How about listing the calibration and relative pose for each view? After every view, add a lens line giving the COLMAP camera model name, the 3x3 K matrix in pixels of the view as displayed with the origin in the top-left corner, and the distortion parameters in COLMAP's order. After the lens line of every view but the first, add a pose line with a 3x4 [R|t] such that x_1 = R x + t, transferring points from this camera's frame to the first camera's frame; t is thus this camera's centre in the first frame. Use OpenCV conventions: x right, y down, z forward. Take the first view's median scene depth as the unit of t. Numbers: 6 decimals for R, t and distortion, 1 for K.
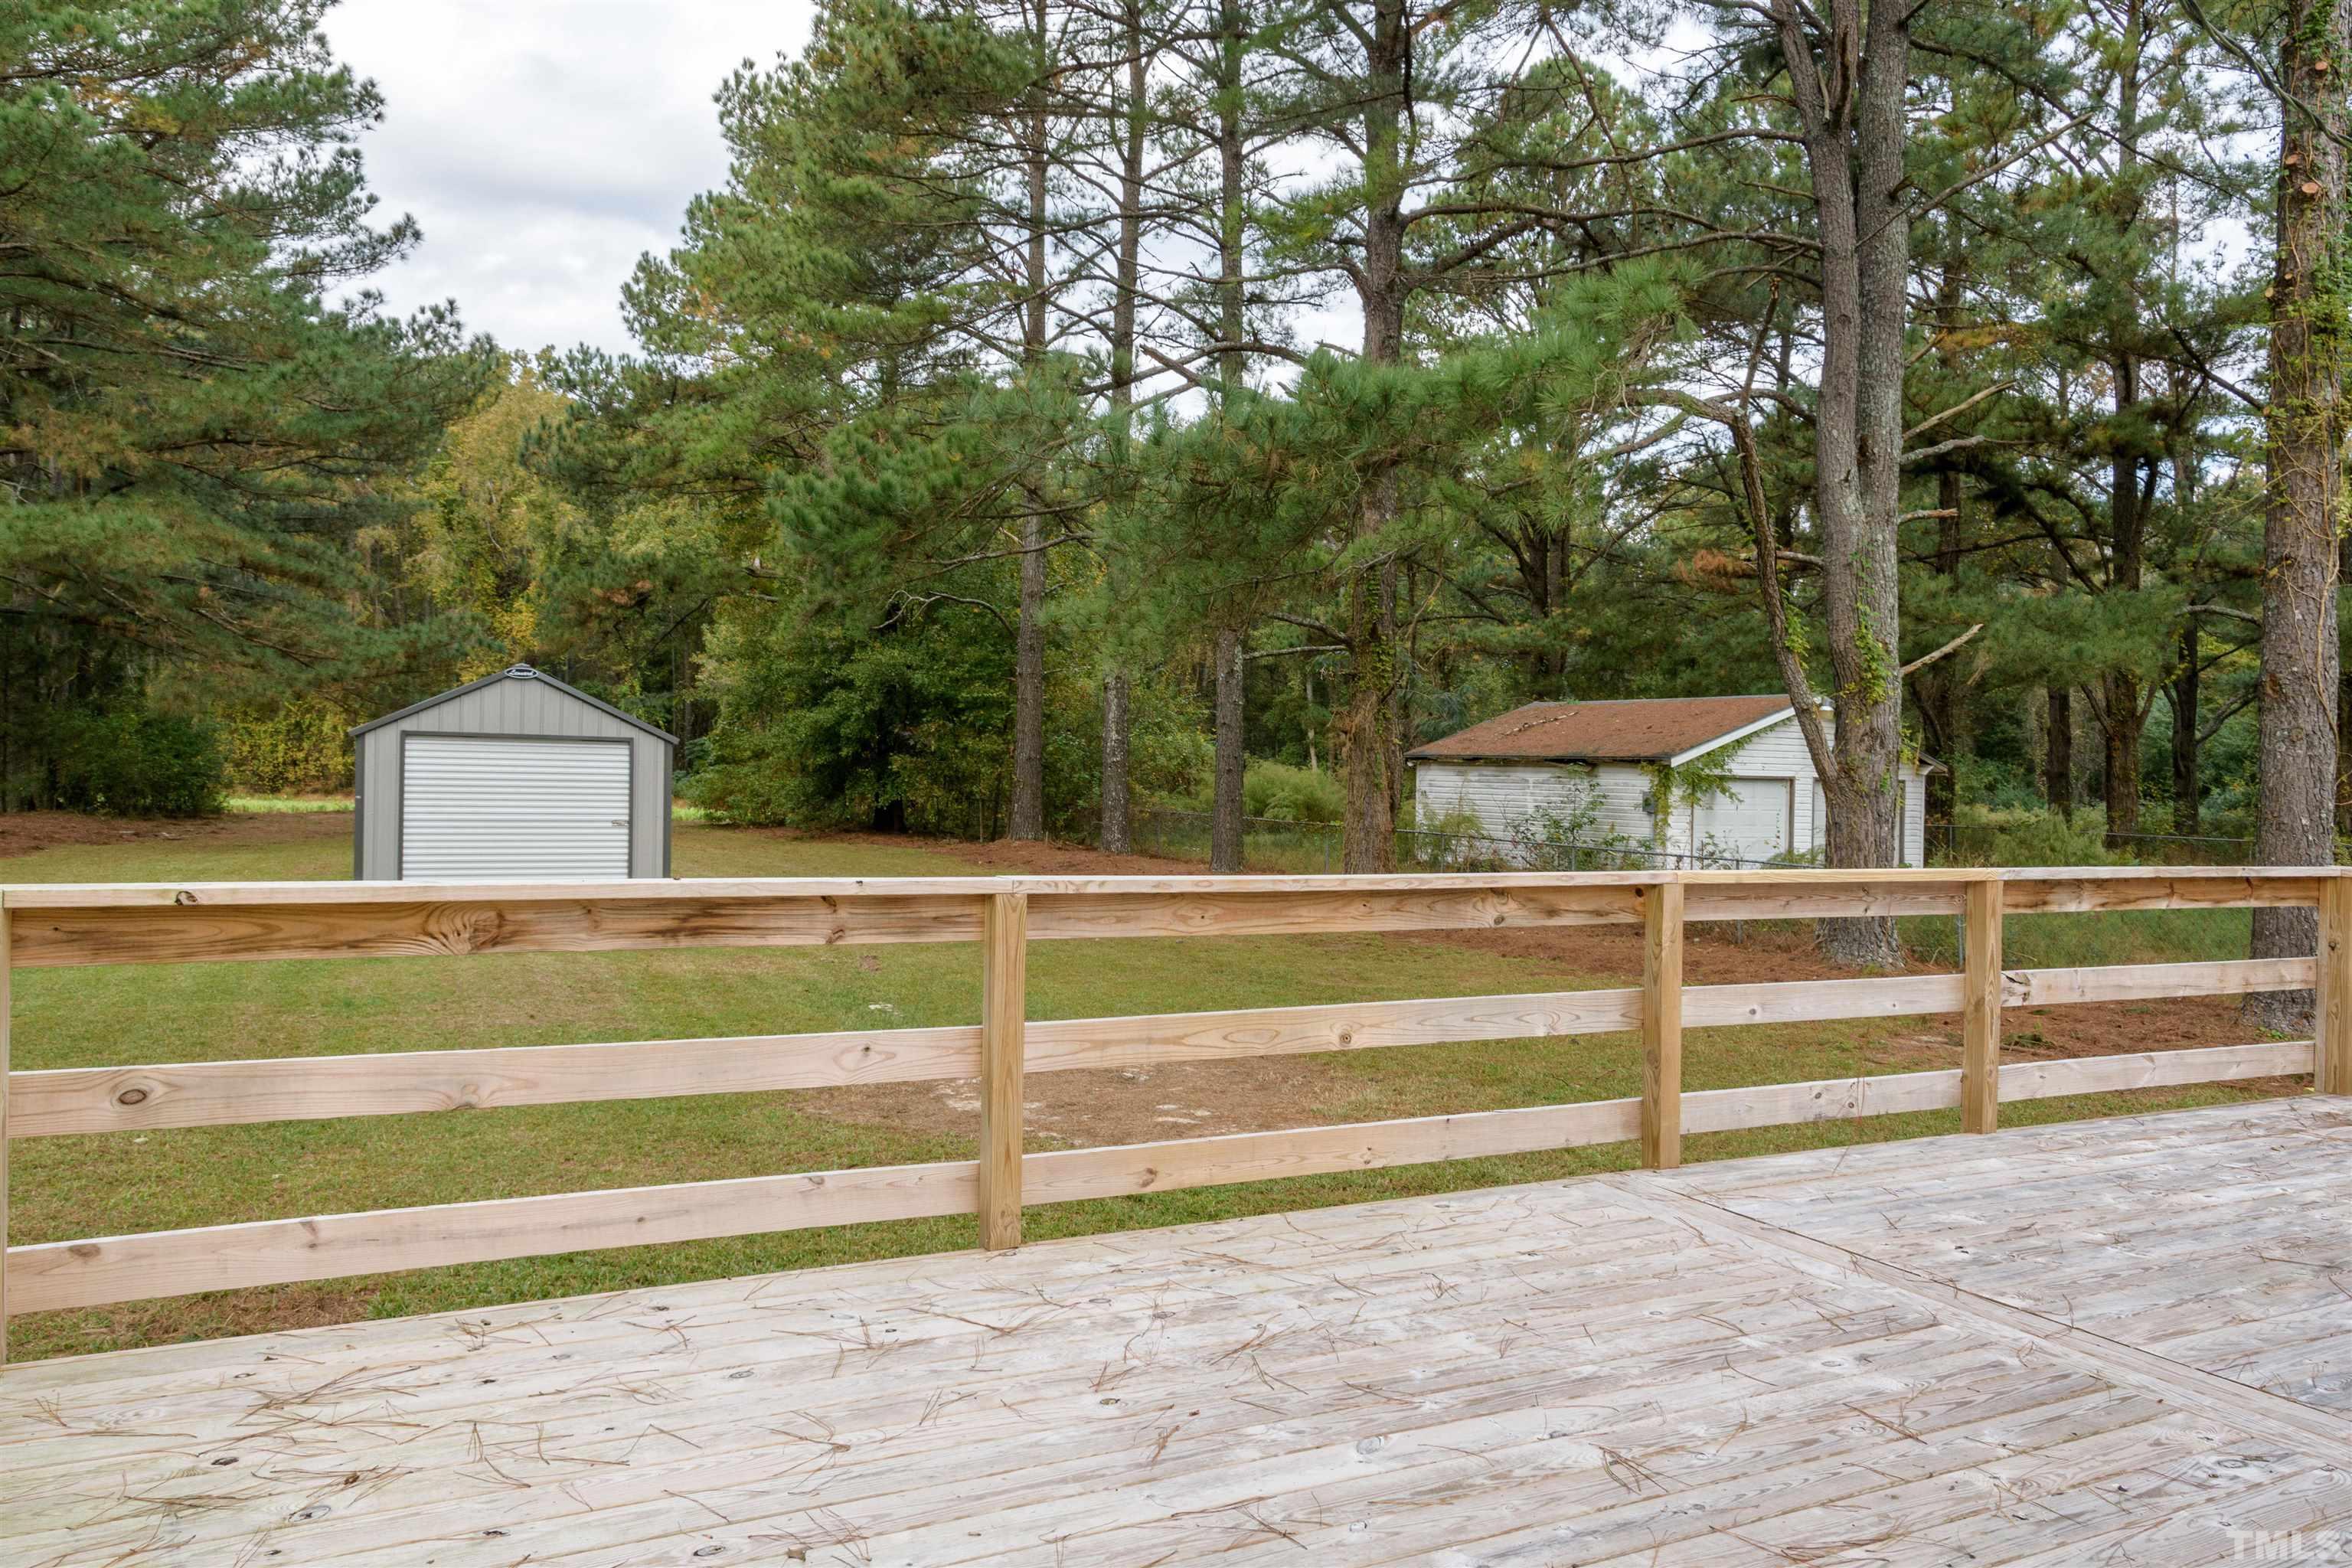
lens RADIAL K [[1615.8, 0, 1176.0], [0, 1615.8, 784.0], [0, 0, 1]] dist [0.001976, -0.001036]
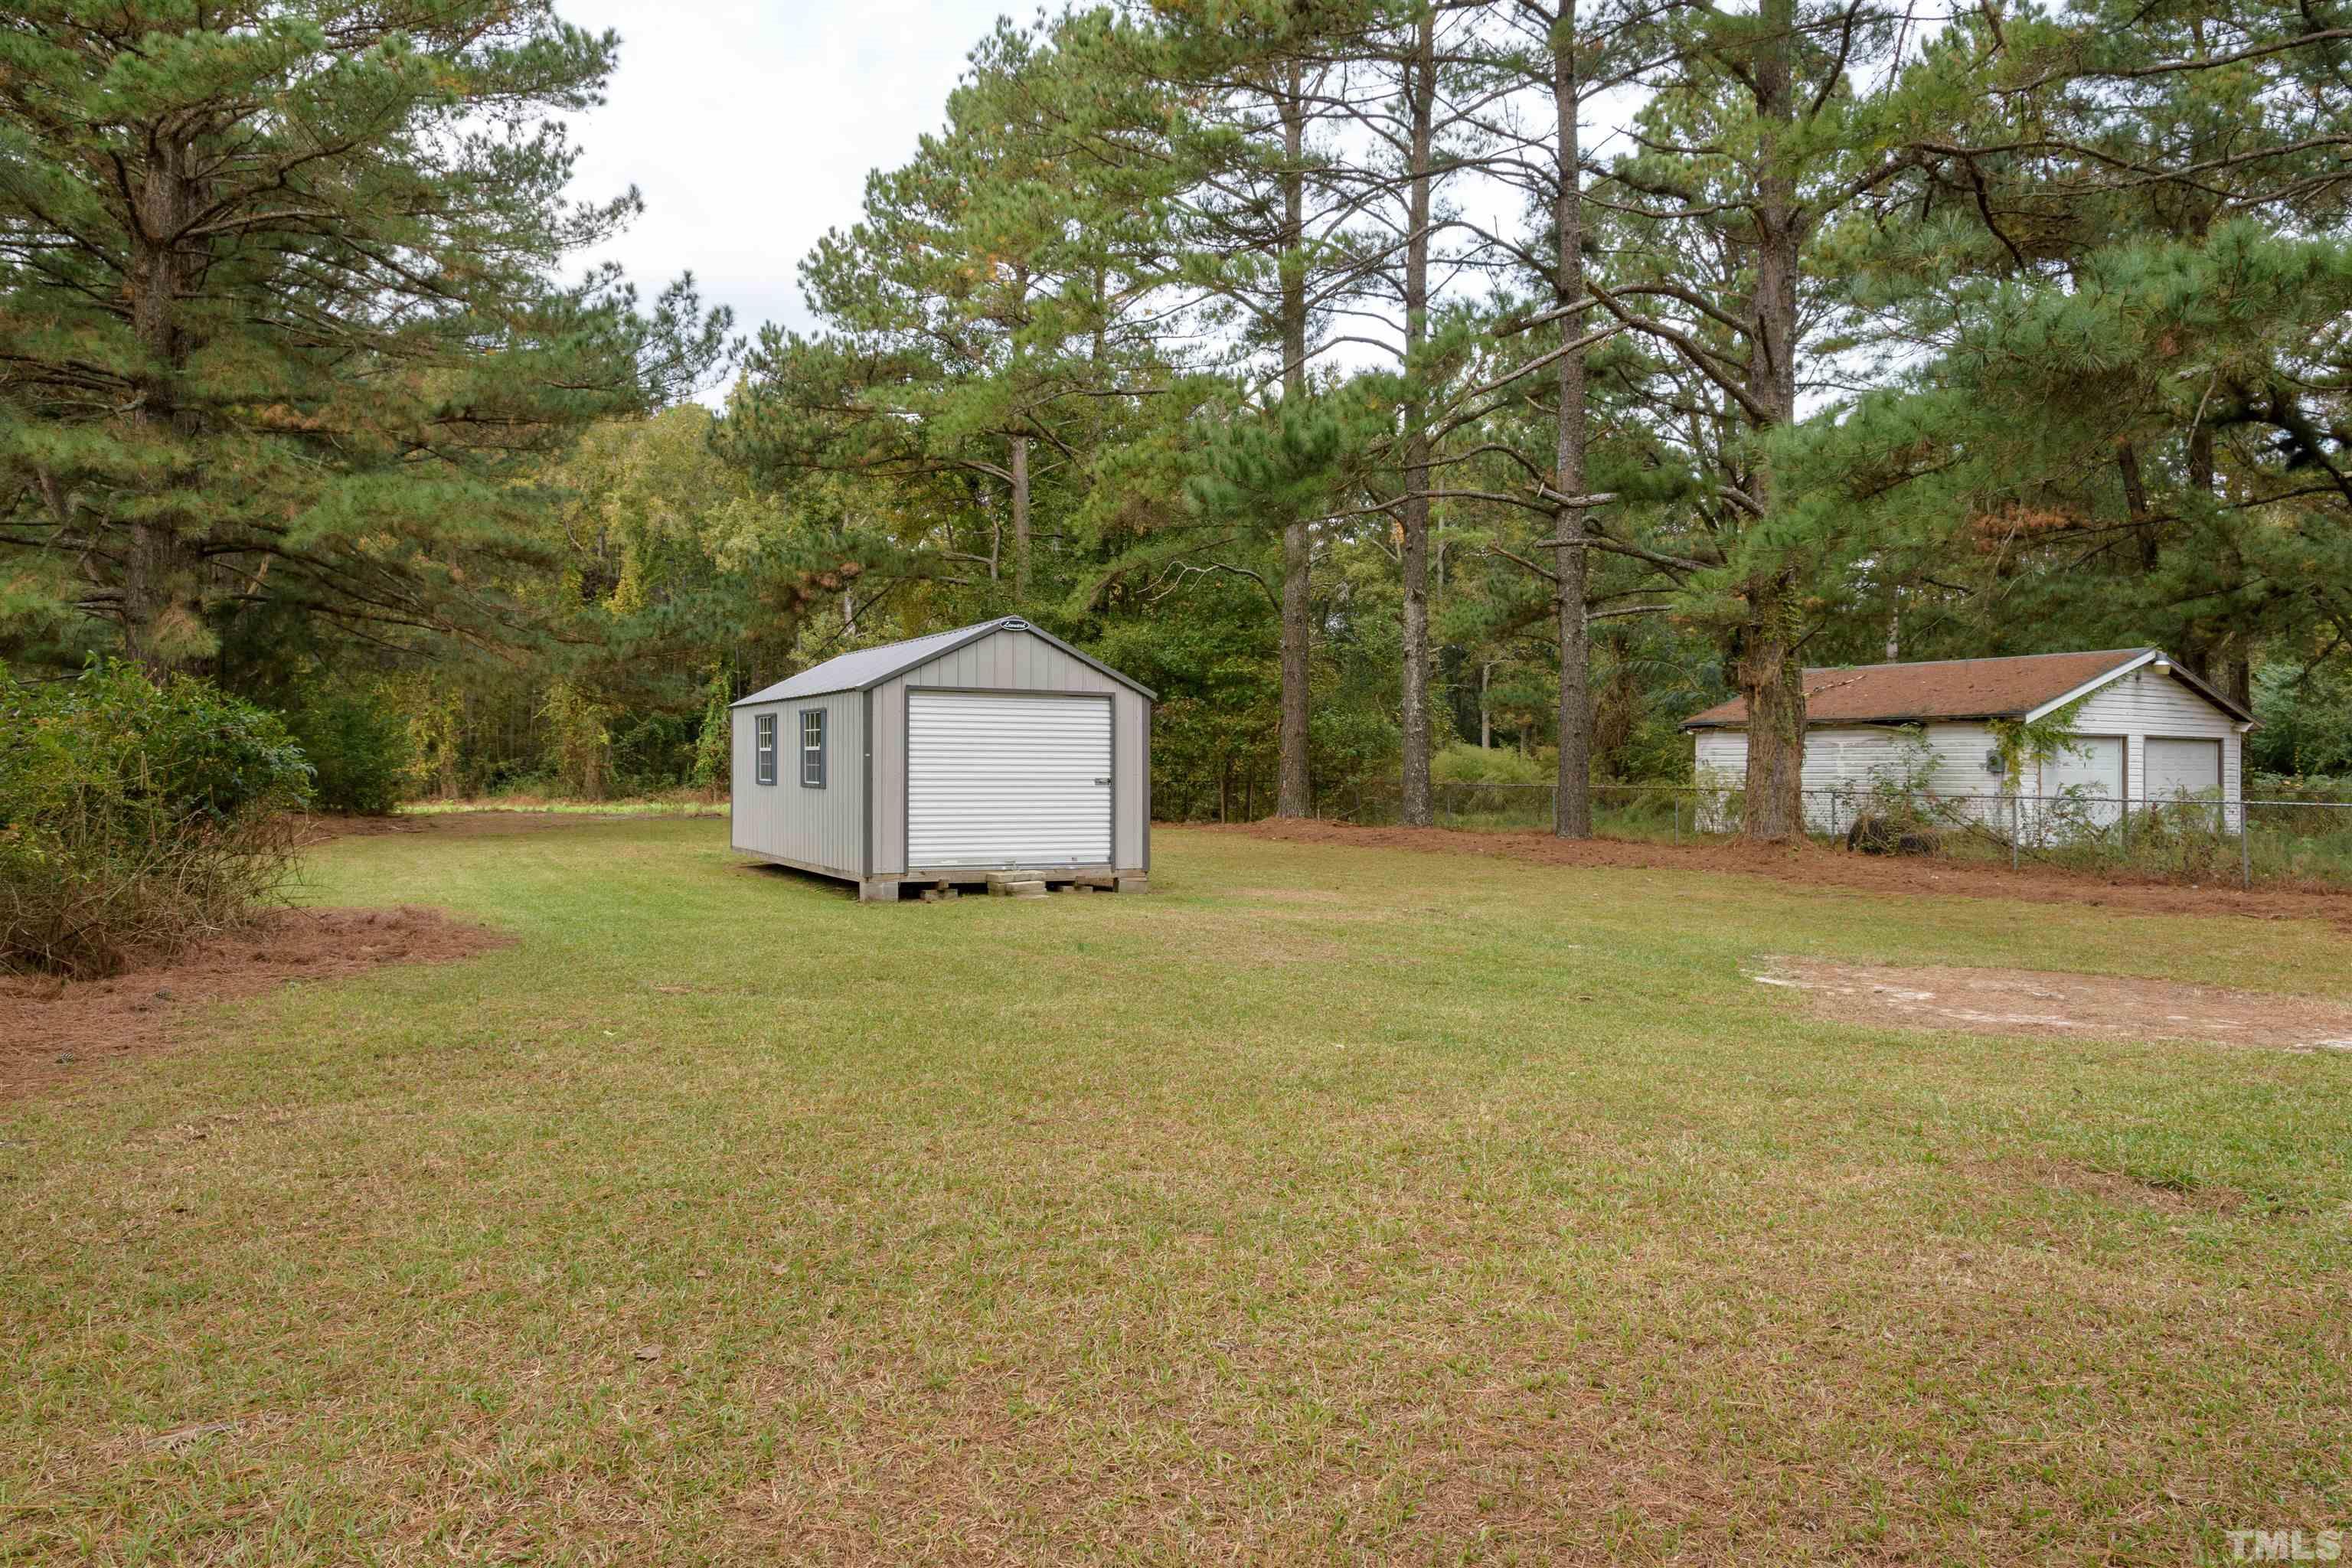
lens RADIAL K [[1645.4, 0, 1176.0], [0, 1645.4, 784.0], [0, 0, 1]] dist [0.001790, 0.000415]
pose [[0.999834, -0.017201, 0.006013, -0.171978], [0.017221, 0.999847, -0.003147, 0.016400], [-0.005958, 0.003250, 0.999977, 0.012861]]
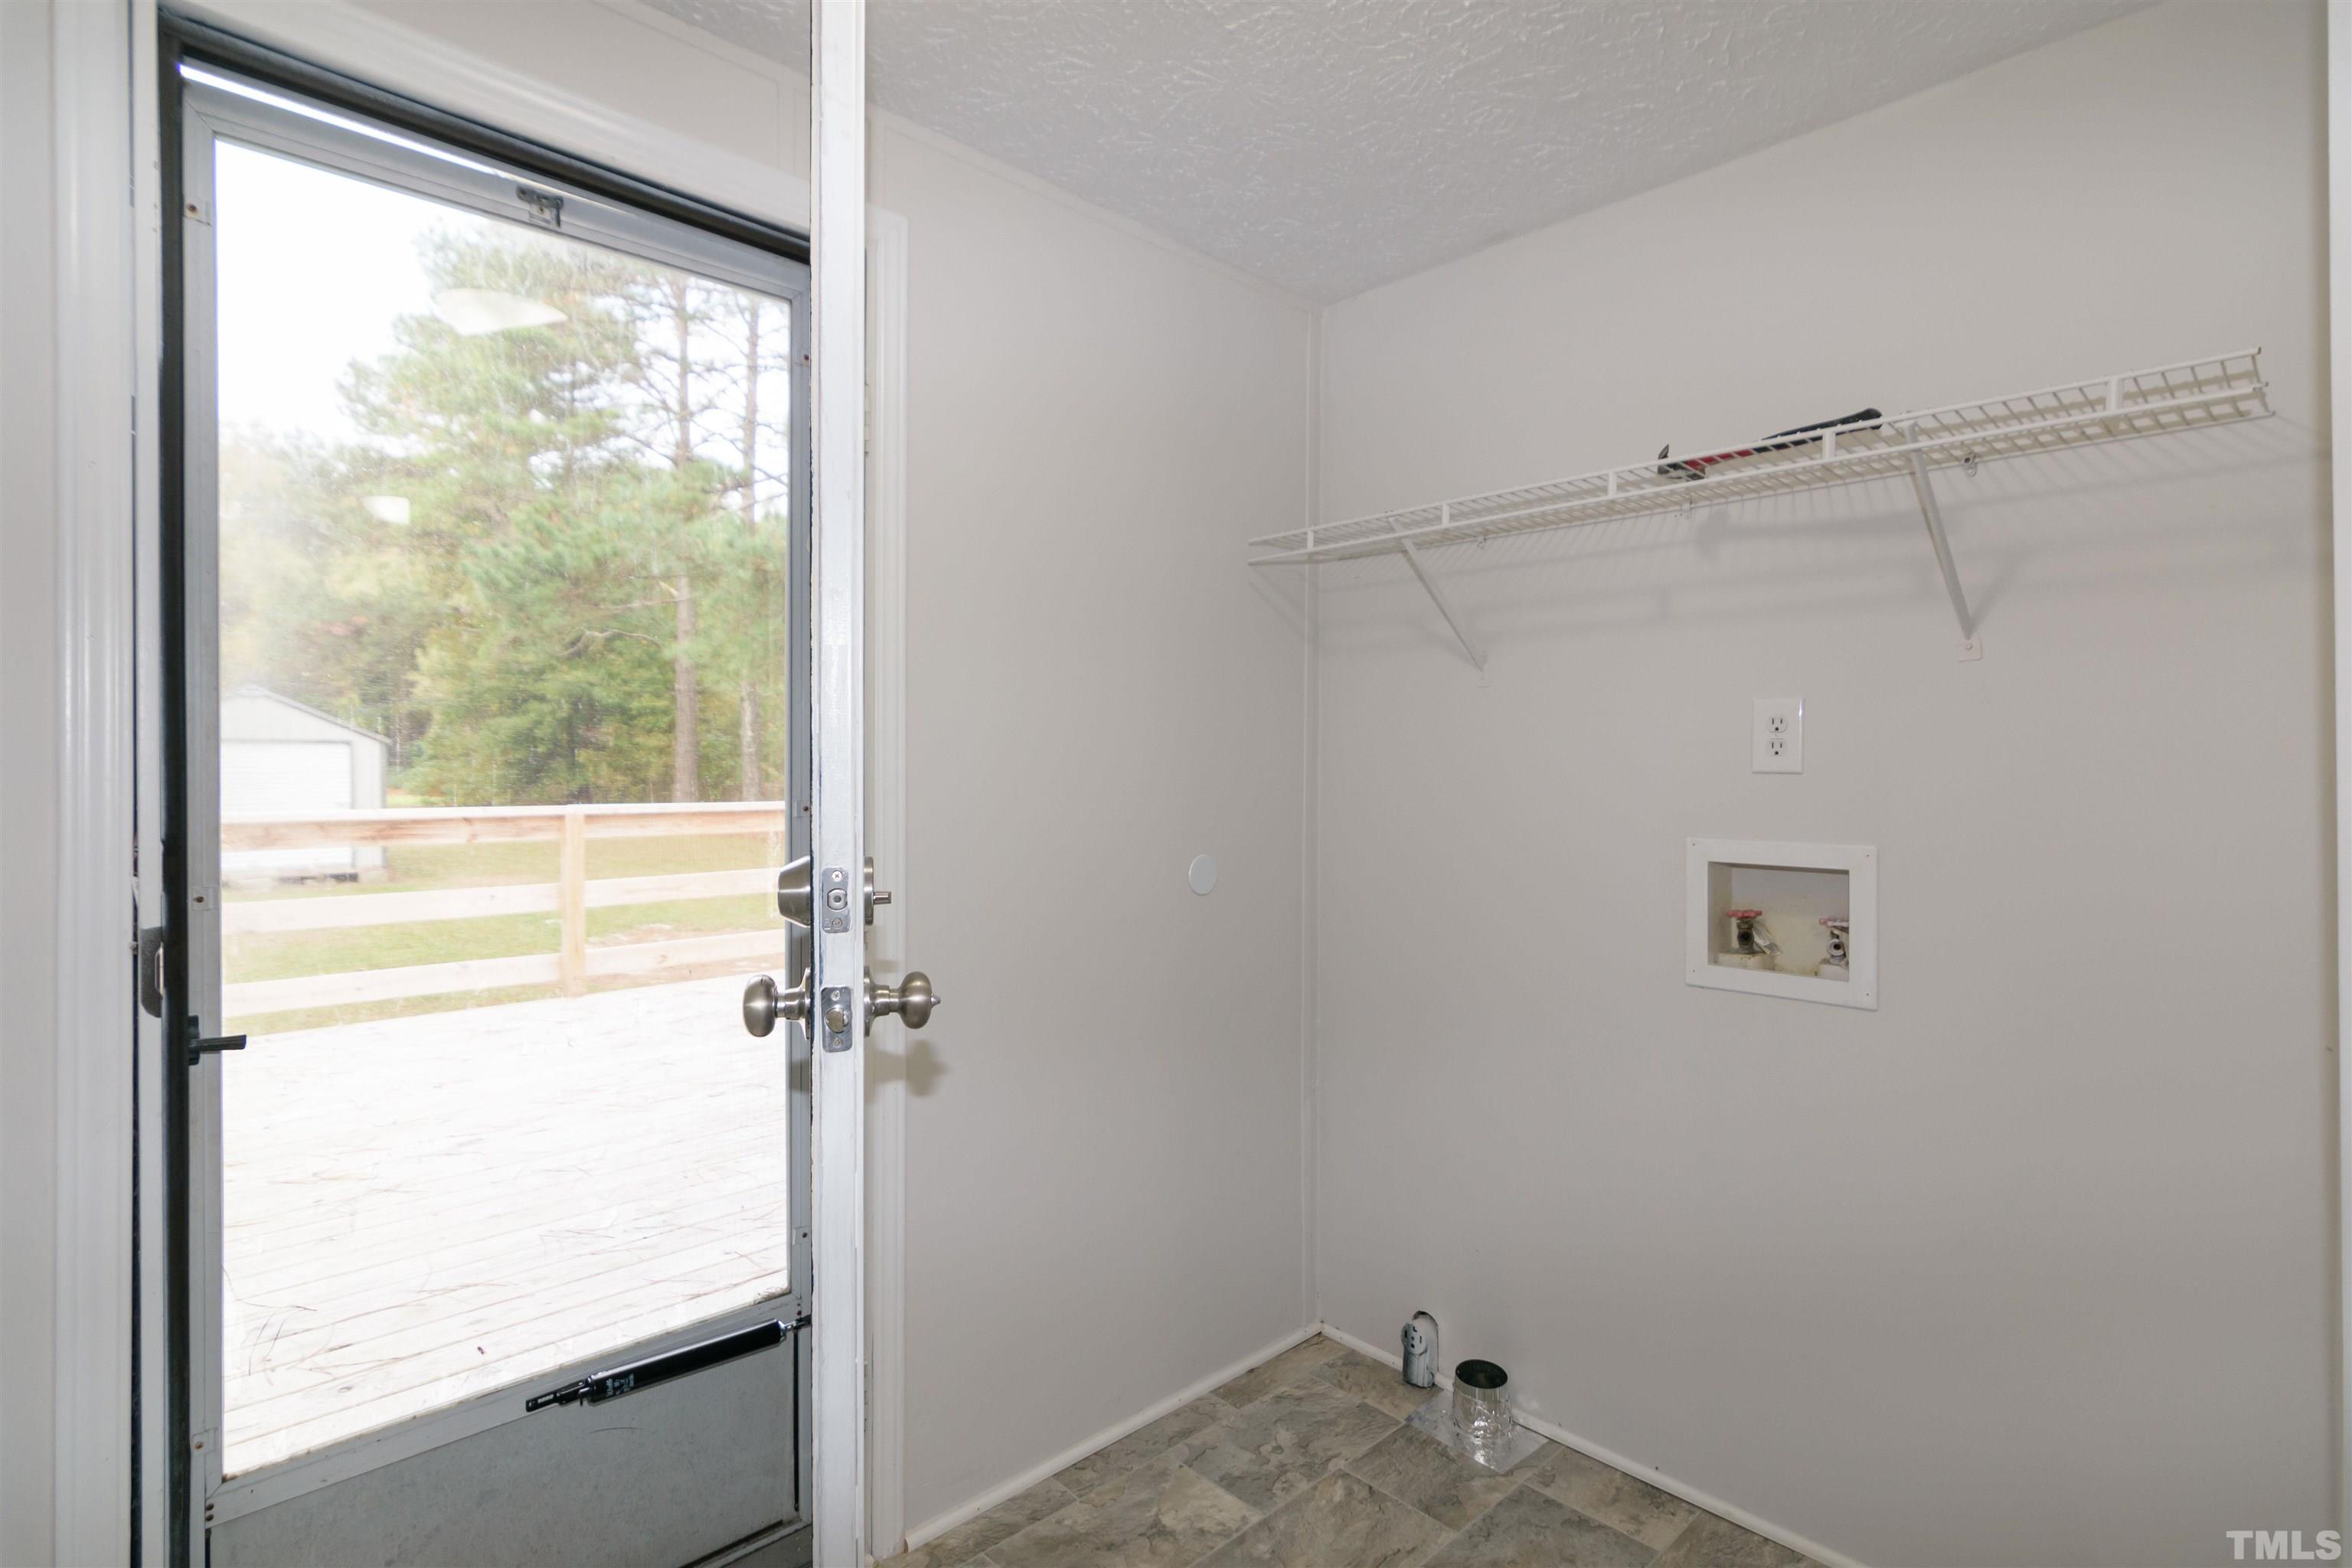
lens RADIAL K [[1159.7, 0, 1176.0], [0, 1159.7, 784.0], [0, 0, 1]] dist [-0.002494, -0.000404]
pose [[0.957476, -0.025815, 0.287354, 0.022280], [0.021302, 0.999596, 0.018821, 0.002485], [-0.287724, -0.011899, 0.957639, -0.063167]]
